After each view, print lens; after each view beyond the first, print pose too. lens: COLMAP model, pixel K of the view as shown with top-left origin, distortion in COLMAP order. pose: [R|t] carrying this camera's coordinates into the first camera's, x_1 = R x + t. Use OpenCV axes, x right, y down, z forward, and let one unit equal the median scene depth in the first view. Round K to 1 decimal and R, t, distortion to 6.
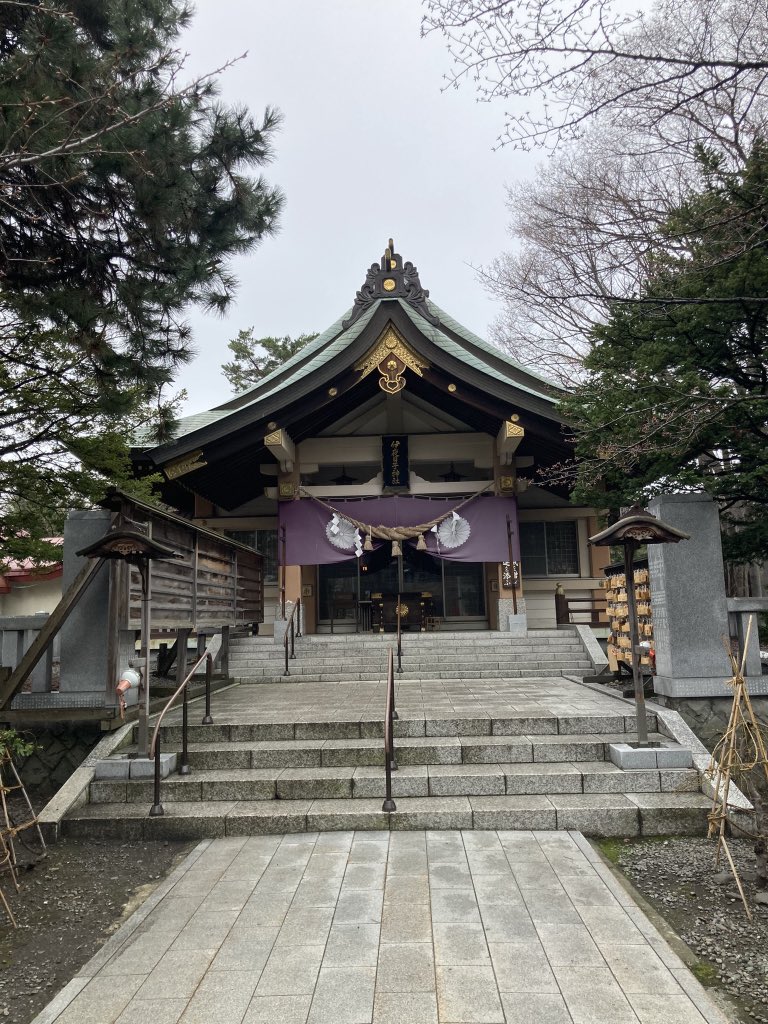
lens RADIAL K [[867.9, 0, 384.0], [0, 867.9, 512.0], [0, 0, 1]] dist [0.005539, 0.005720]
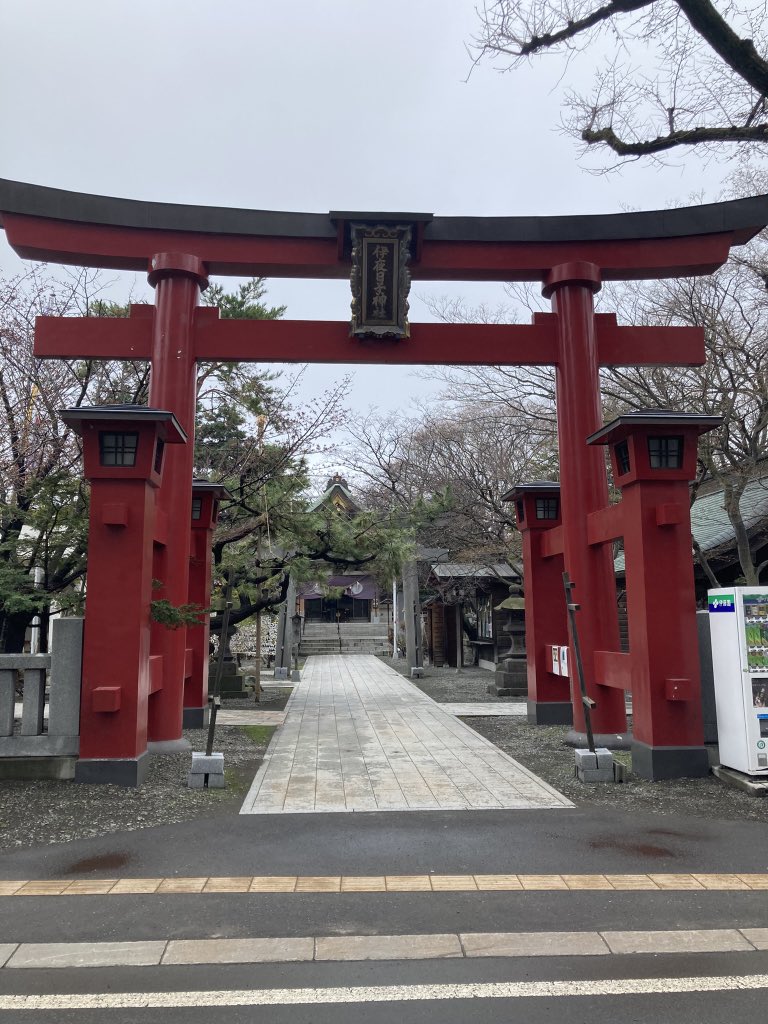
lens RADIAL K [[867.9, 0, 384.0], [0, 867.9, 512.0], [0, 0, 1]] dist [0.005539, 0.005720]
pose [[0.995154, 0.027677, 0.094349, -0.116381], [-0.027756, 0.999615, -0.000480, -0.243349], [-0.094326, -0.002141, 0.995539, -1.984042]]
